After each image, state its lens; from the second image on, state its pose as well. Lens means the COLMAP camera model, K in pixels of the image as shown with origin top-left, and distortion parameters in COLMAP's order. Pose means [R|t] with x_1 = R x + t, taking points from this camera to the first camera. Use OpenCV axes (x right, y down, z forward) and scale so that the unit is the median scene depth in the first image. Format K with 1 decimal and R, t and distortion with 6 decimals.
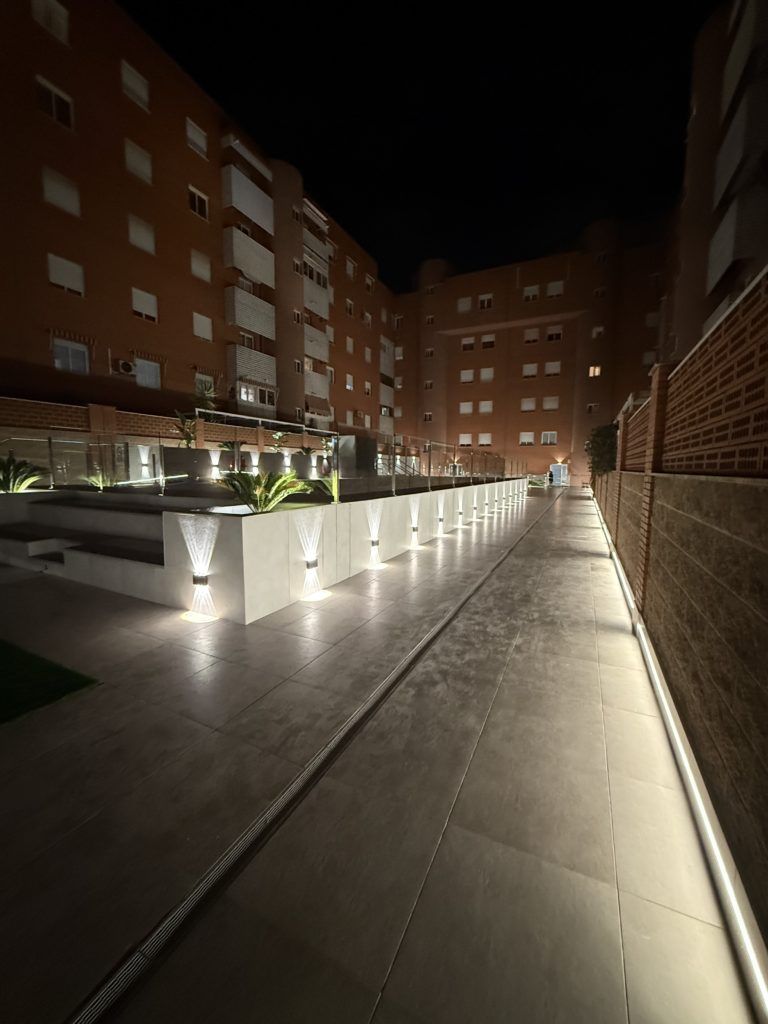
lens RADIAL K [[411.7, 0, 385.7], [0, 411.7, 506.9], [0, 0, 1]] dist [0.008799, 0.000015]
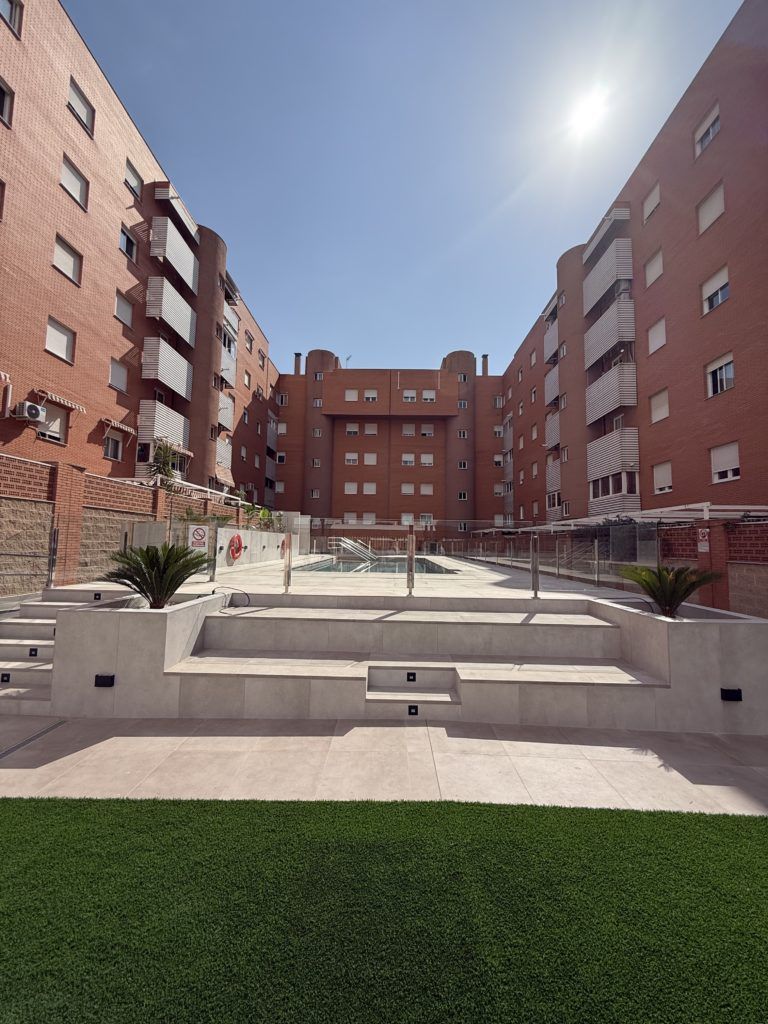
lens RADIAL K [[408.6, 0, 382.5], [0, 408.6, 508.6], [0, 0, 1]] dist [0.001855, 0.000161]
pose [[0.908869, 0.042908, 0.414868, -0.279331], [0.029891, 0.985435, -0.167403, -0.019756], [-0.416009, 0.164548, 0.894349, 0.089950]]
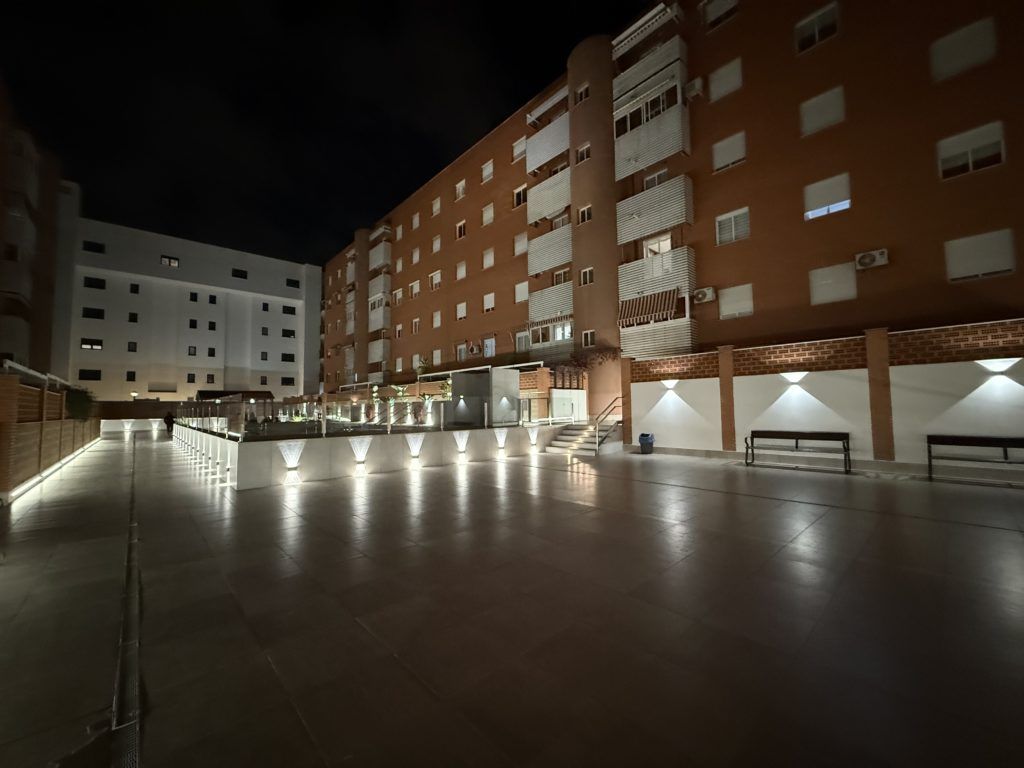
lens RADIAL K [[407.1, 0, 510.0], [0, 407.1, 385.2], [0, 0, 1]] dist [-0.001579, 0.000122]
pose [[-0.370068, -0.057703, -0.927211, 0.594695], [-0.078826, 0.996420, -0.030550, -0.131268], [0.925654, 0.061782, -0.373292, 1.356724]]
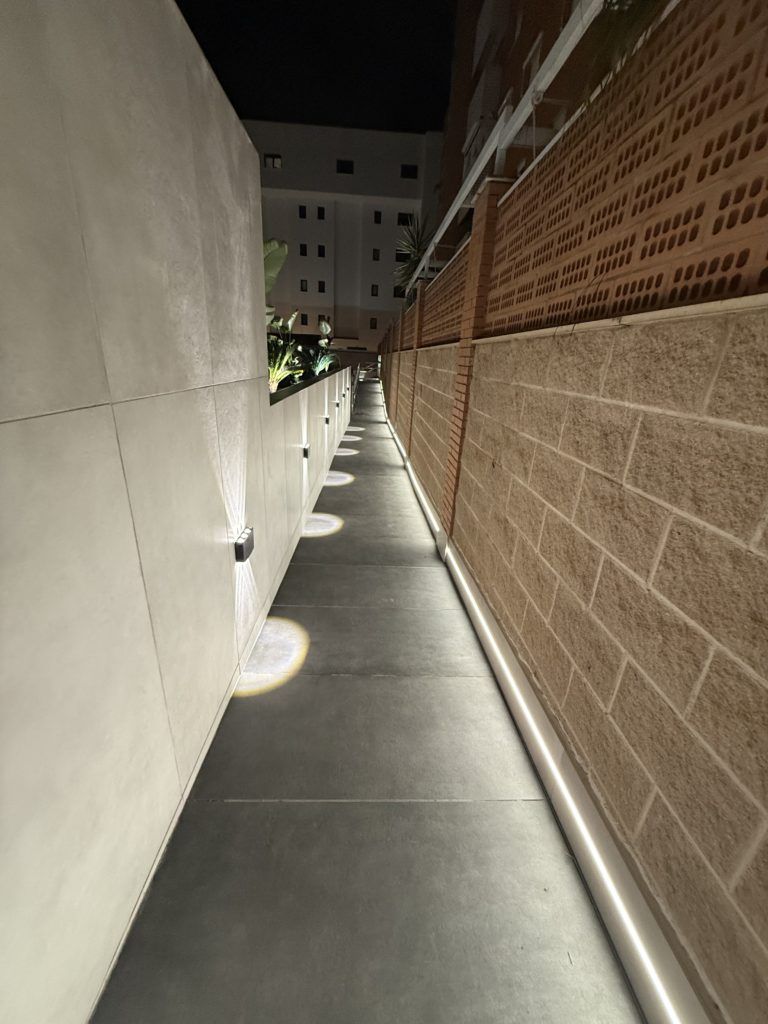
lens RADIAL K [[408.7, 0, 383.0], [0, 408.7, 511.5], [0, 0, 1]] dist [-0.002063, 0.000403]
pose [[-0.884159, 0.113426, -0.453208, -0.107616], [-0.102446, 0.899398, 0.424956, -0.144093], [0.455816, 0.422158, -0.783591, 1.105603]]
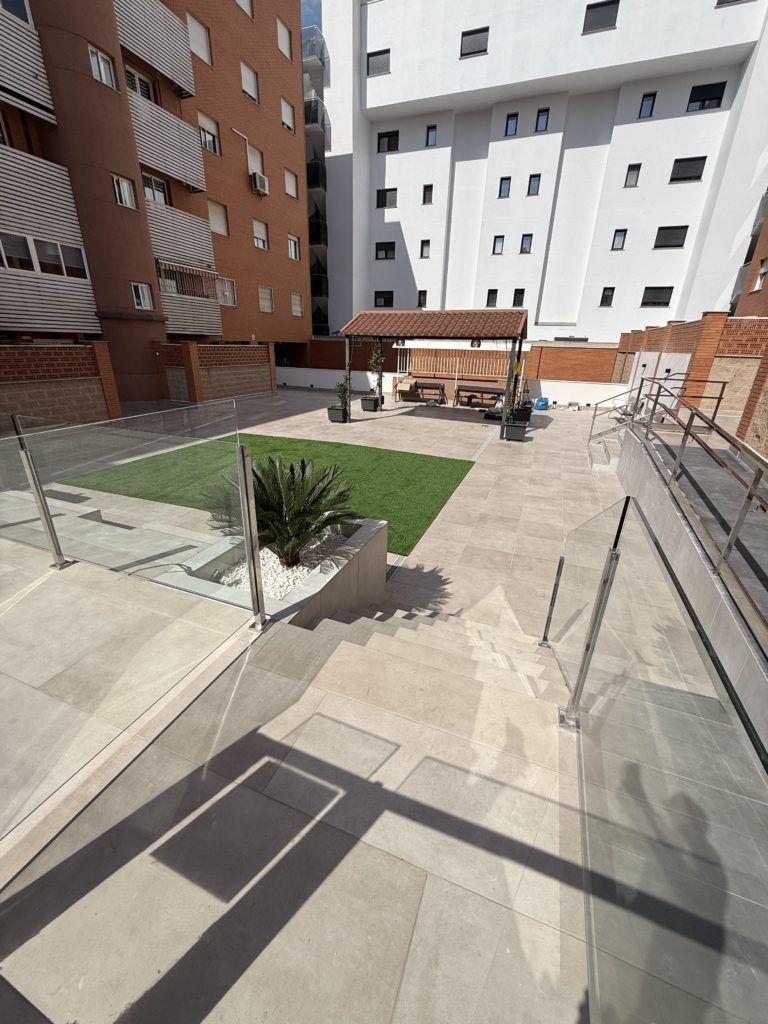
lens RADIAL K [[408.7, 0, 383.0], [0, 408.7, 511.5], [0, 0, 1]] dist [-0.002063, 0.000403]
pose [[-0.996500, -0.005091, -0.083433, -0.315799], [-0.043508, 0.883861, 0.465721, -0.089515], [0.071373, 0.467722, -0.880989, 0.450403]]
